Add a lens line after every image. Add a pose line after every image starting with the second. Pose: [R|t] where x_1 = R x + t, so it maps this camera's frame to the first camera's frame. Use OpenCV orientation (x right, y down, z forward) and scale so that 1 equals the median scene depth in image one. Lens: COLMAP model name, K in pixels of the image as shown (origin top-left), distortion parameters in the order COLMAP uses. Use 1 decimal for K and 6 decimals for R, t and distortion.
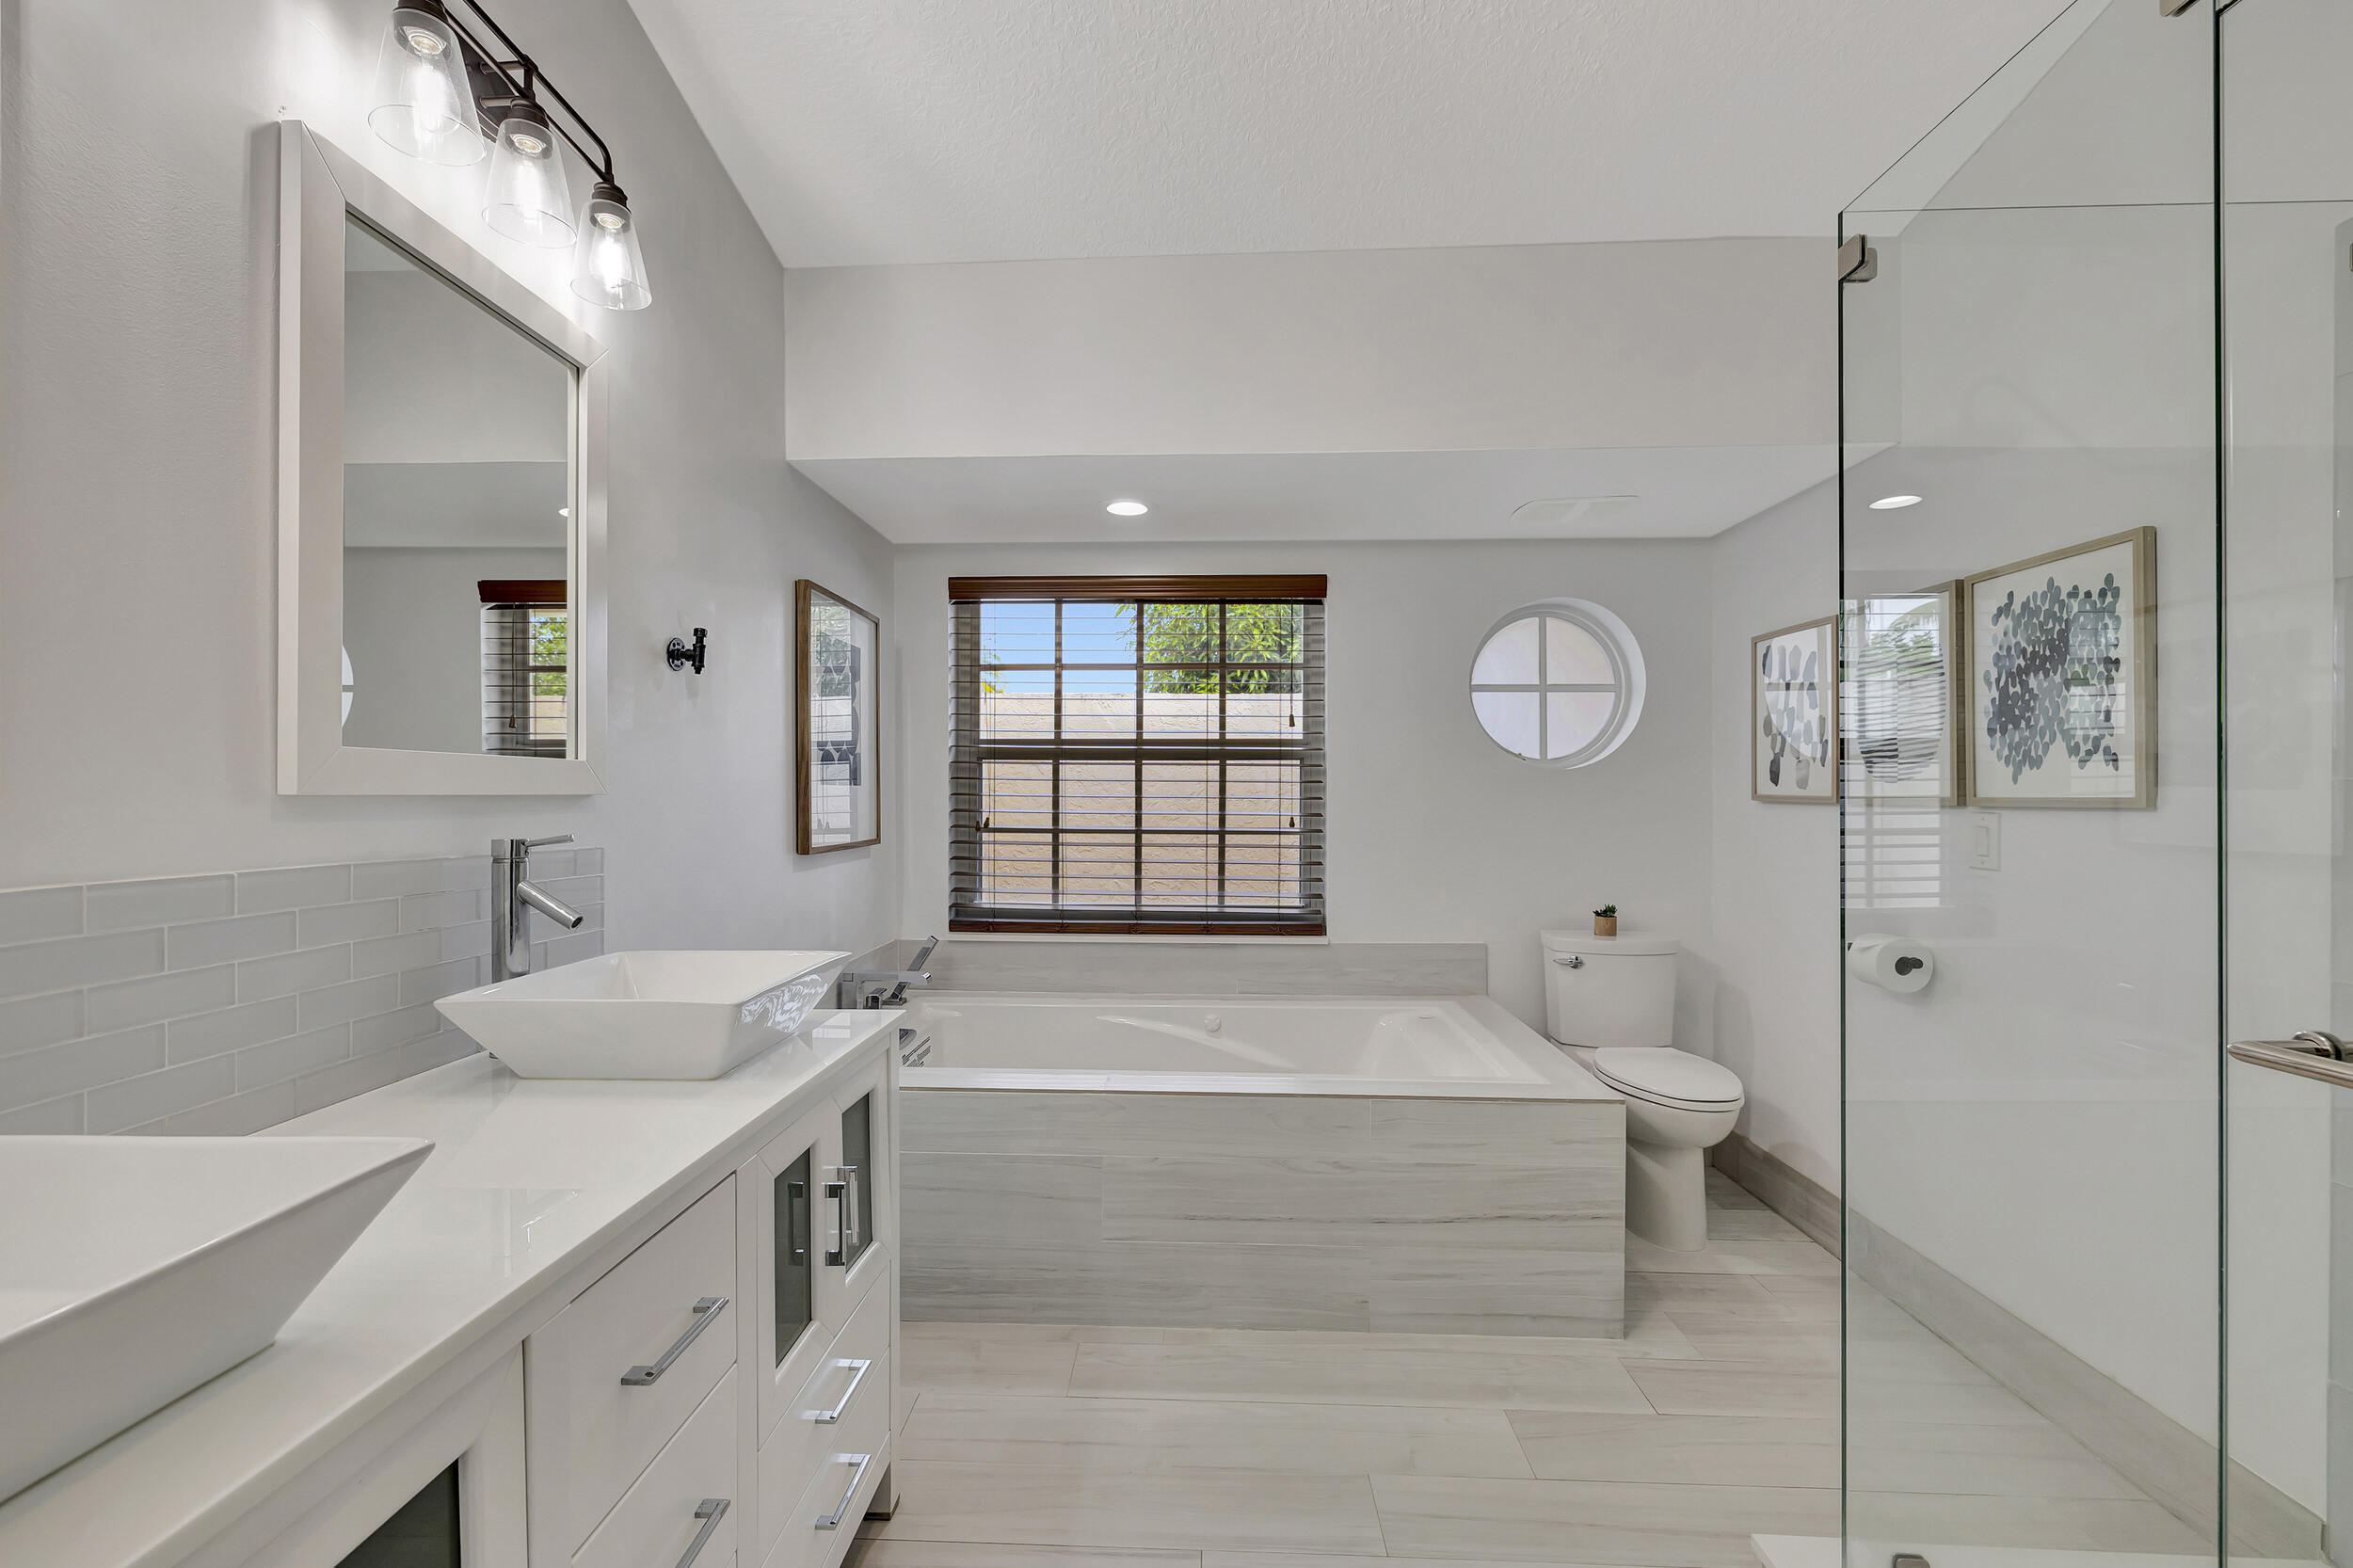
lens RADIAL K [[980.8, 0, 1171.0], [0, 980.8, 784.3], [0, 0, 1]] dist [0.000347, -0.000278]
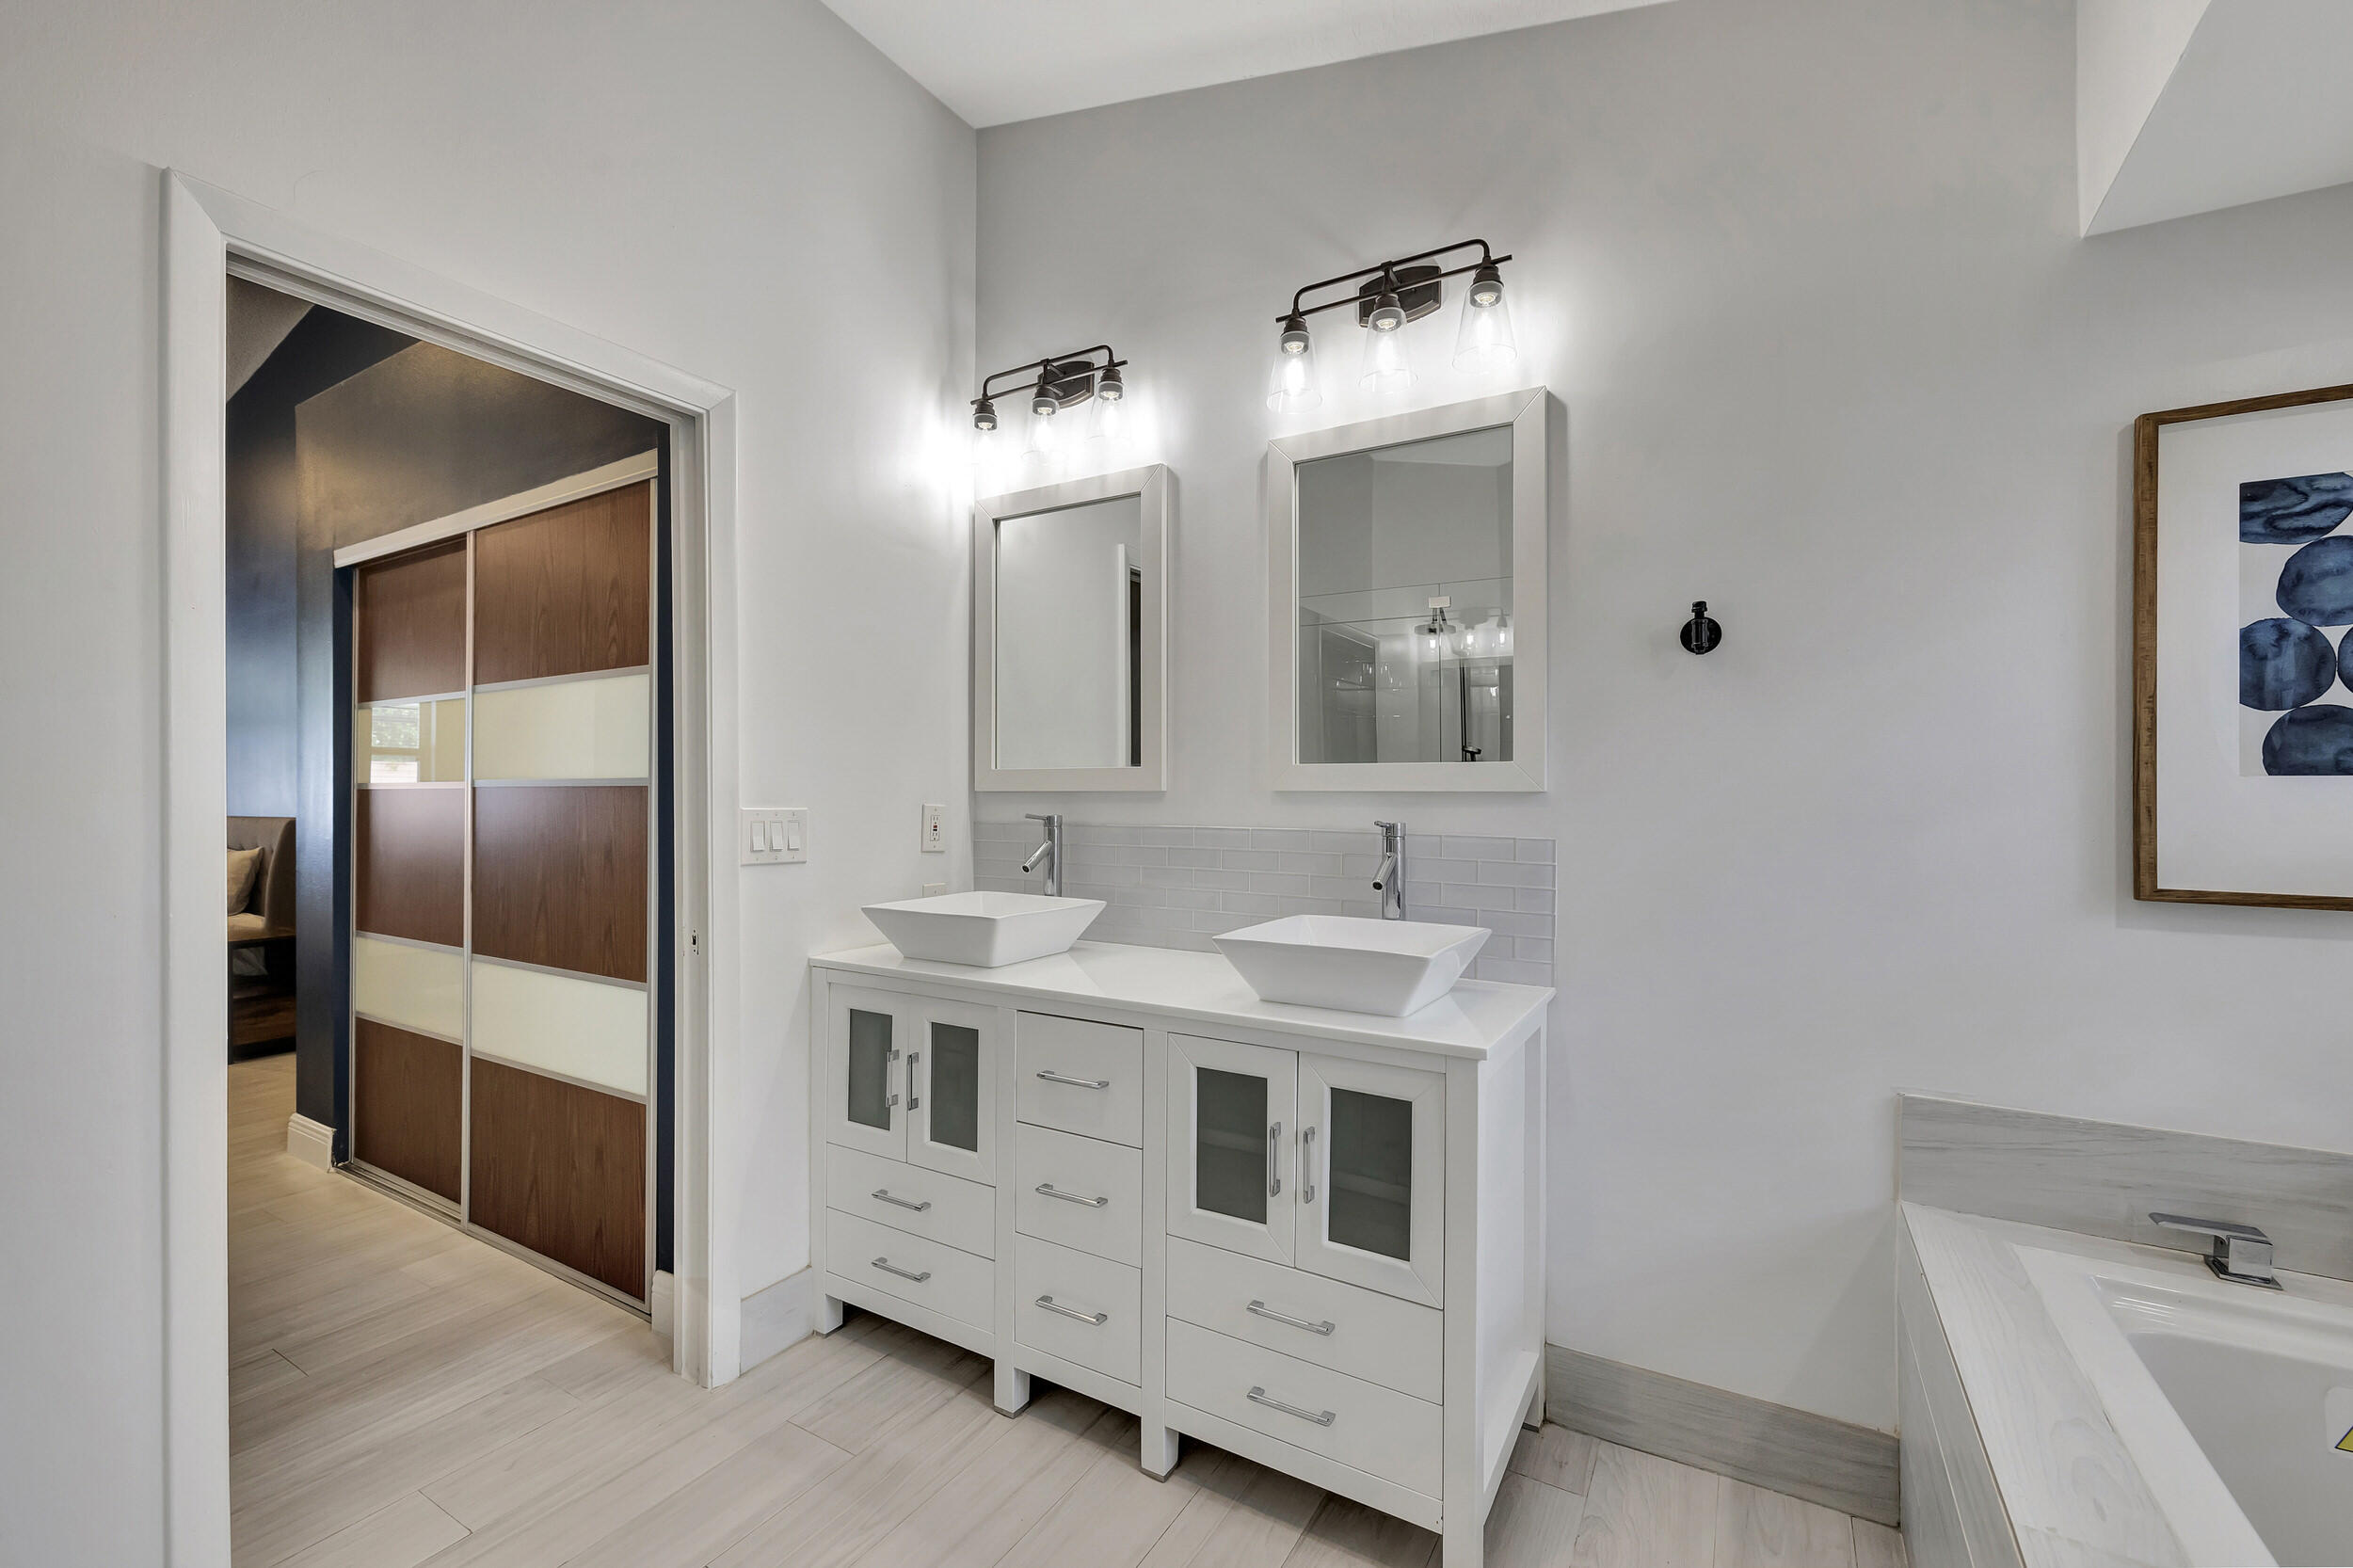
lens RADIAL K [[980.8, 0, 1171.0], [0, 980.8, 784.3], [0, 0, 1]] dist [0.000347, -0.000278]
pose [[-0.491210, 0.000012, -0.871041, 0.903915], [0.007417, 0.999964, -0.004169, 0.004392], [0.871010, -0.008509, -0.491192, 1.806006]]
